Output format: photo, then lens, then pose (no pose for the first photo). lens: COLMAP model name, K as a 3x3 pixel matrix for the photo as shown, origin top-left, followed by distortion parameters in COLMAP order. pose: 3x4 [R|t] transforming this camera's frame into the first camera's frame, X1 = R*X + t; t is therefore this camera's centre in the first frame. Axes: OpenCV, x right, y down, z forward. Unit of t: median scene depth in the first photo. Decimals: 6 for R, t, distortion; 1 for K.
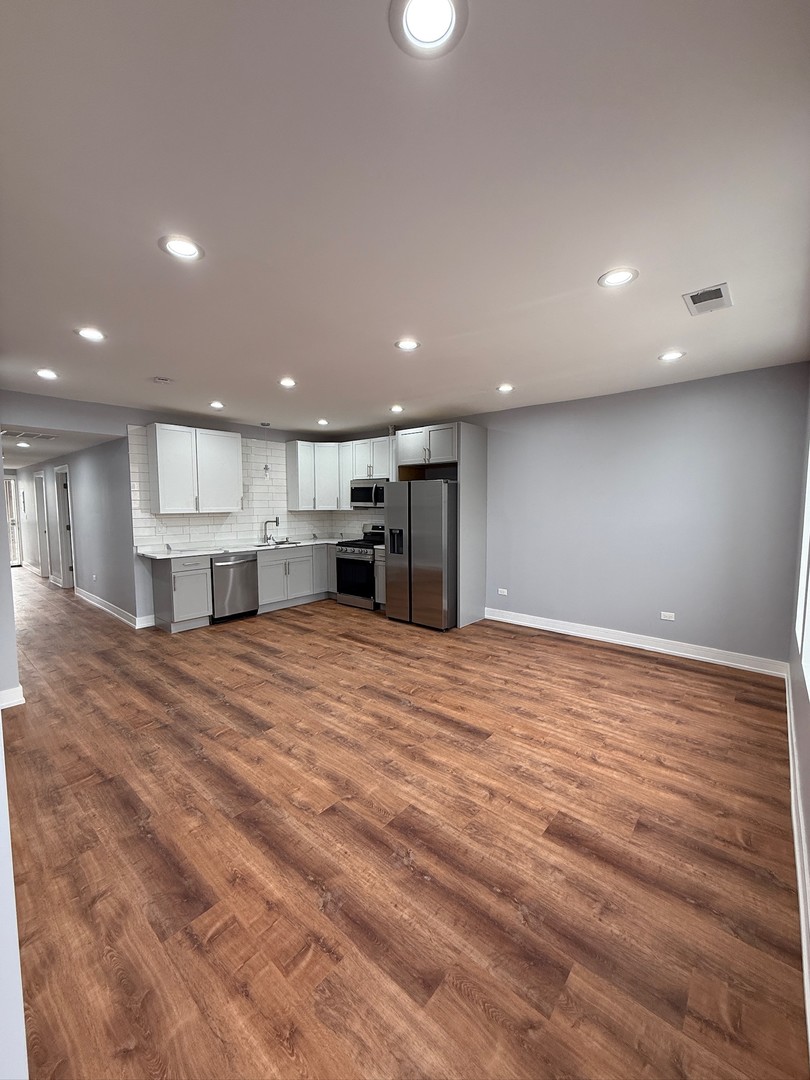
lens RADIAL K [[428.8, 0, 406.1], [0, 428.8, 535.8], [0, 0, 1]] dist [-0.000497, 0.000168]
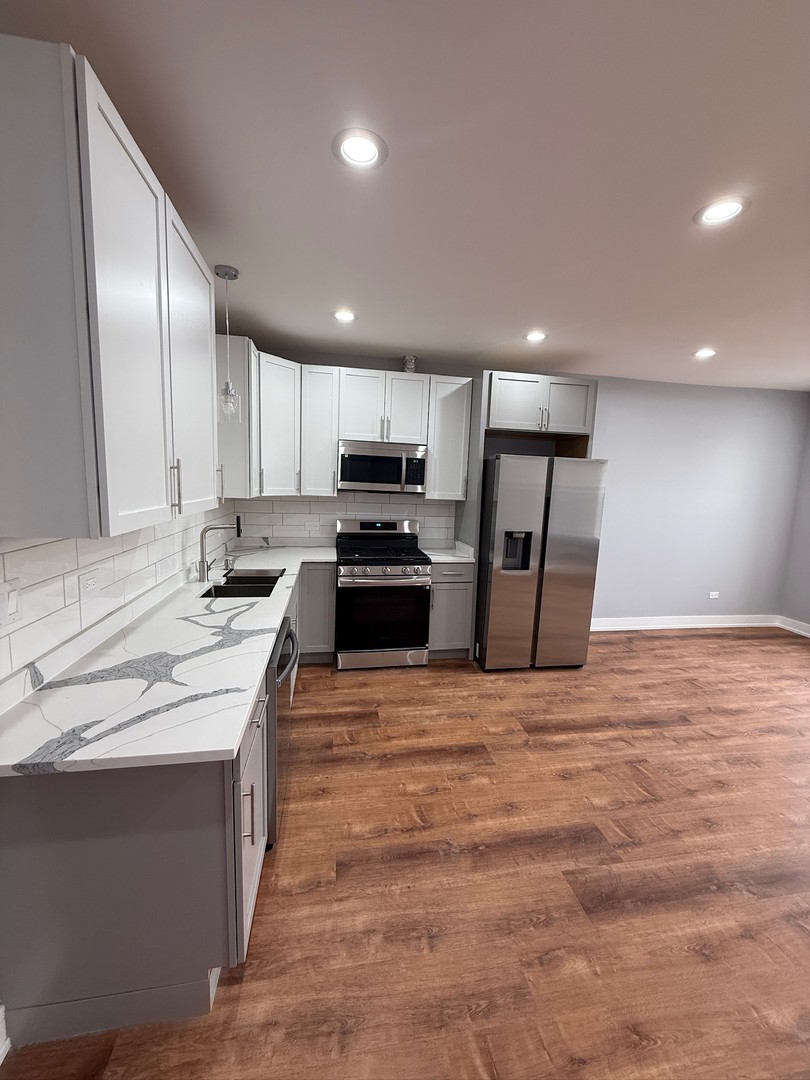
lens RADIAL K [[428.8, 0, 406.1], [0, 428.8, 535.8], [0, 0, 1]] dist [-0.000497, 0.000168]
pose [[0.637425, -0.076891, 0.766666, -0.937498], [0.023993, 0.996507, 0.079994, -0.097296], [-0.770139, -0.032596, 0.637043, 1.107062]]
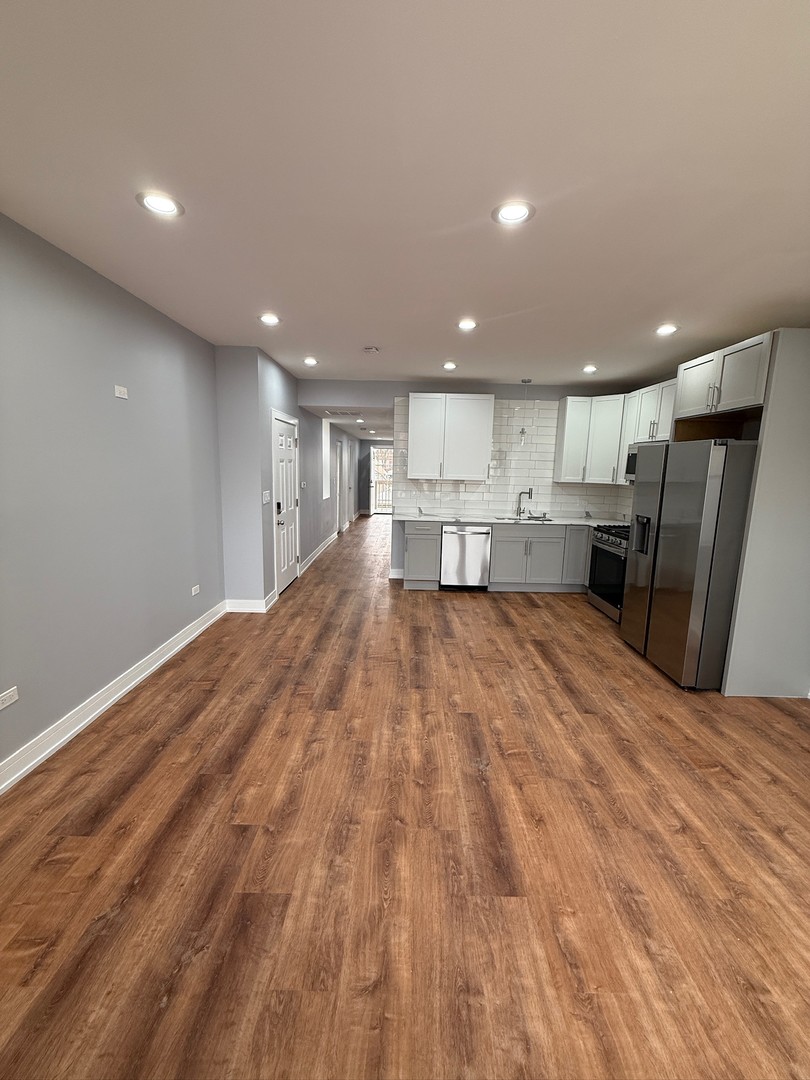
lens RADIAL K [[428.8, 0, 406.1], [0, 428.8, 535.8], [0, 0, 1]] dist [-0.000497, 0.000168]
pose [[0.646336, 0.141352, -0.749847, 0.372116], [-0.086086, 0.989926, 0.112406, -0.043868], [0.758182, -0.008101, 0.651993, 0.427096]]
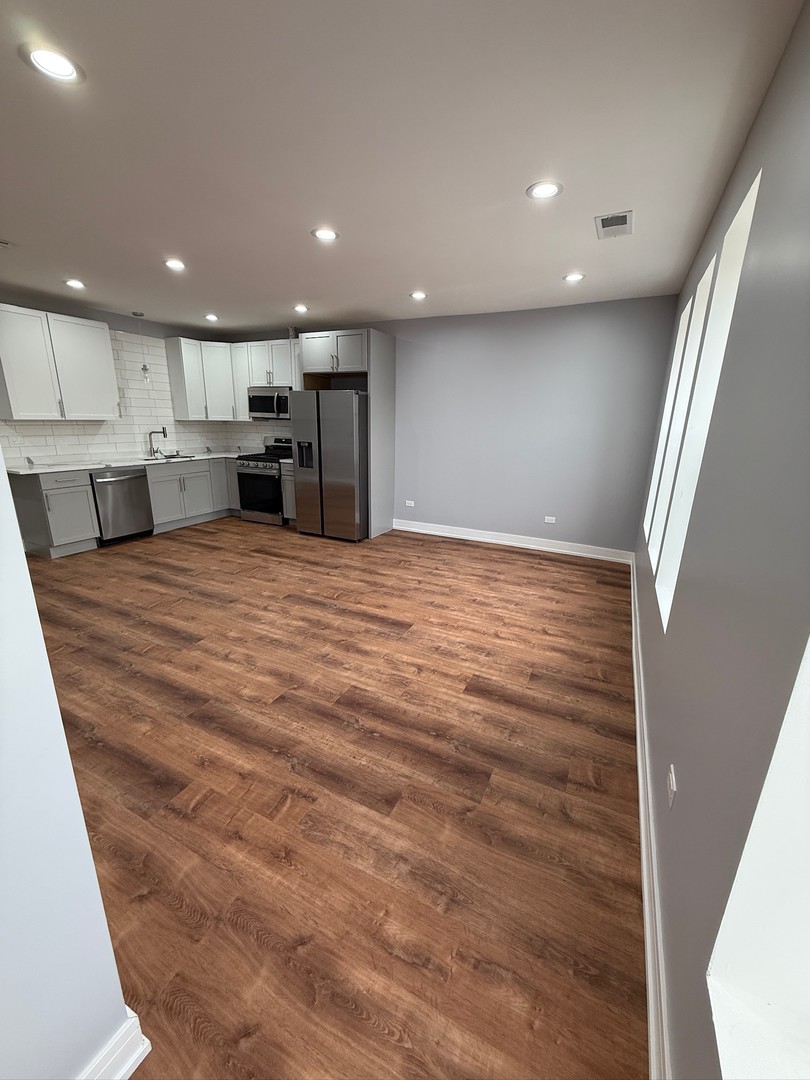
lens RADIAL K [[428.8, 0, 406.1], [0, 428.8, 535.8], [0, 0, 1]] dist [-0.000497, 0.000168]
pose [[0.969084, -0.042872, 0.242979, -0.069733], [-0.004518, 0.981539, 0.191206, 0.009902], [-0.246691, -0.186393, 0.951000, -0.030881]]
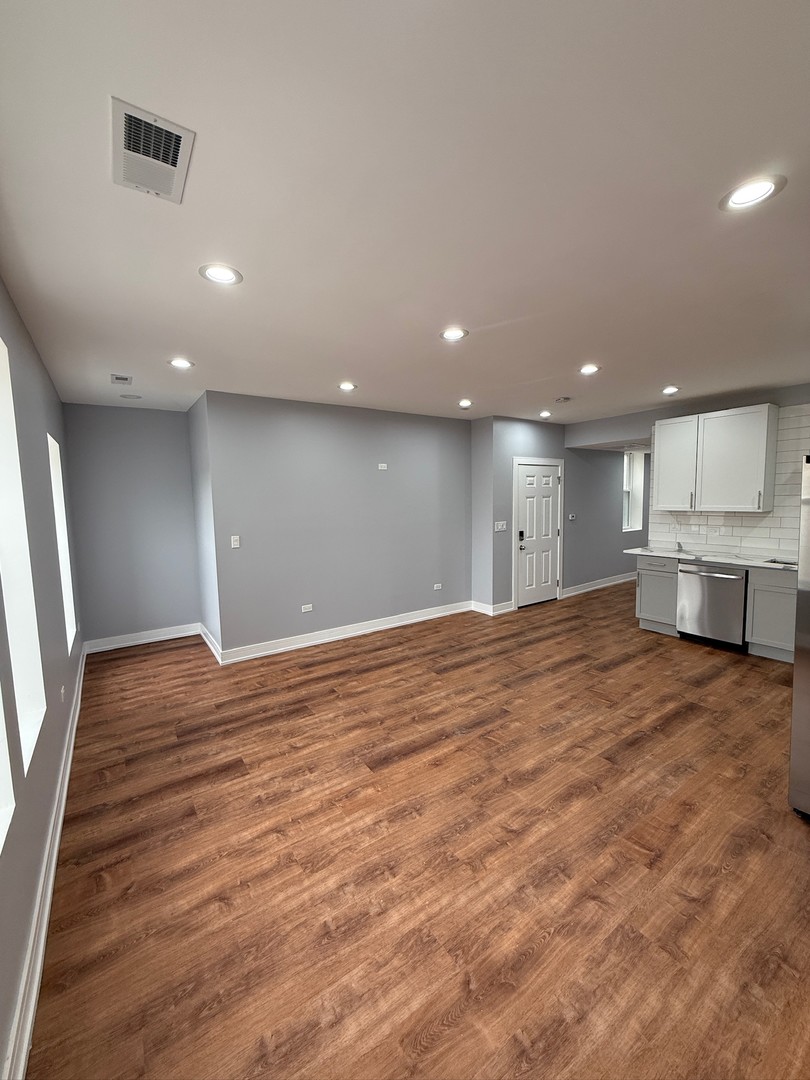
lens RADIAL K [[428.8, 0, 406.1], [0, 428.8, 535.8], [0, 0, 1]] dist [-0.000497, 0.000168]
pose [[-0.260309, 0.095048, -0.960836, 0.814831], [-0.055465, 0.992027, 0.113160, -0.109478], [0.963931, 0.082749, -0.252962, 1.022575]]
